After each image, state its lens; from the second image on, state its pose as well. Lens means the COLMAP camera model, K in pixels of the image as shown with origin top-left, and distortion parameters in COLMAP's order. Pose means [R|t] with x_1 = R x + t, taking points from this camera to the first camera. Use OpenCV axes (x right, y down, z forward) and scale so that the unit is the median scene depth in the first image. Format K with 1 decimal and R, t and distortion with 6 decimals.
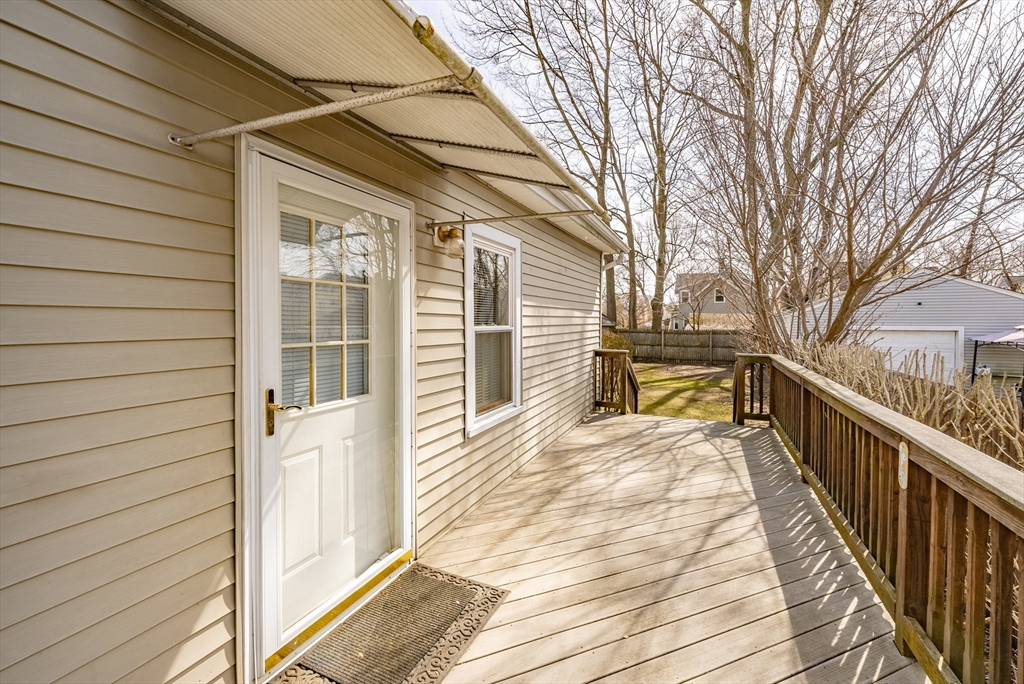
lens RADIAL K [[418.9, 0, 530.9], [0, 418.9, 319.4], [0, 0, 1]] dist [0.000487, 0.000011]
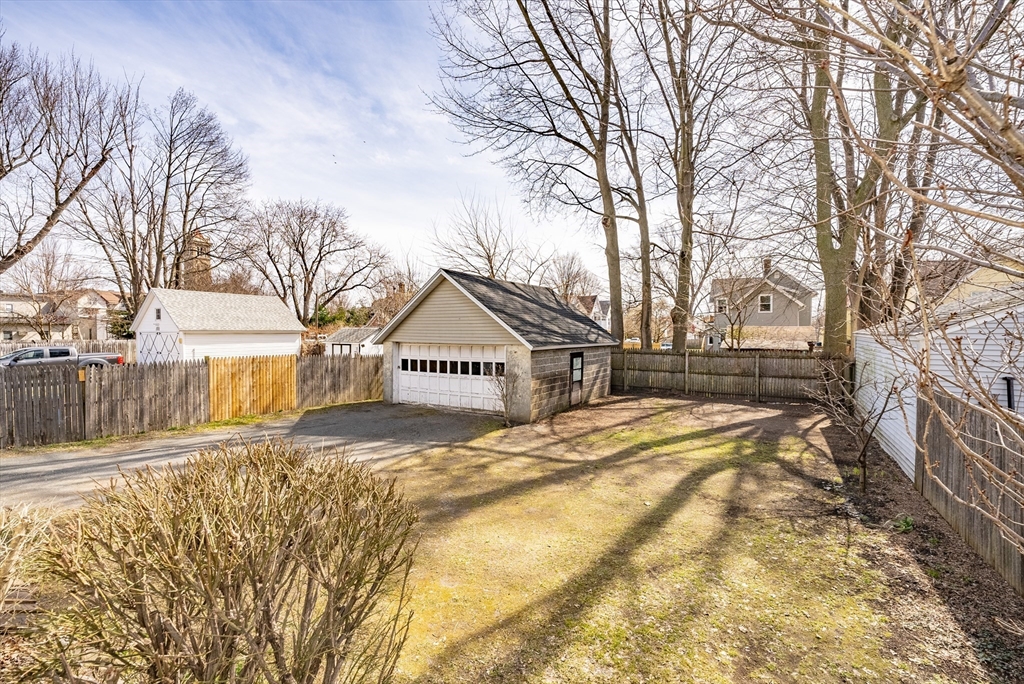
lens RADIAL K [[424.4, 0, 518.4], [0, 424.4, 340.4], [0, 0, 1]] dist [-0.001211, -0.000089]
pose [[0.995366, -0.001735, -0.096140, 0.094695], [0.003953, 0.999730, 0.022885, -0.010695], [0.096075, -0.023159, 0.995105, 0.243817]]
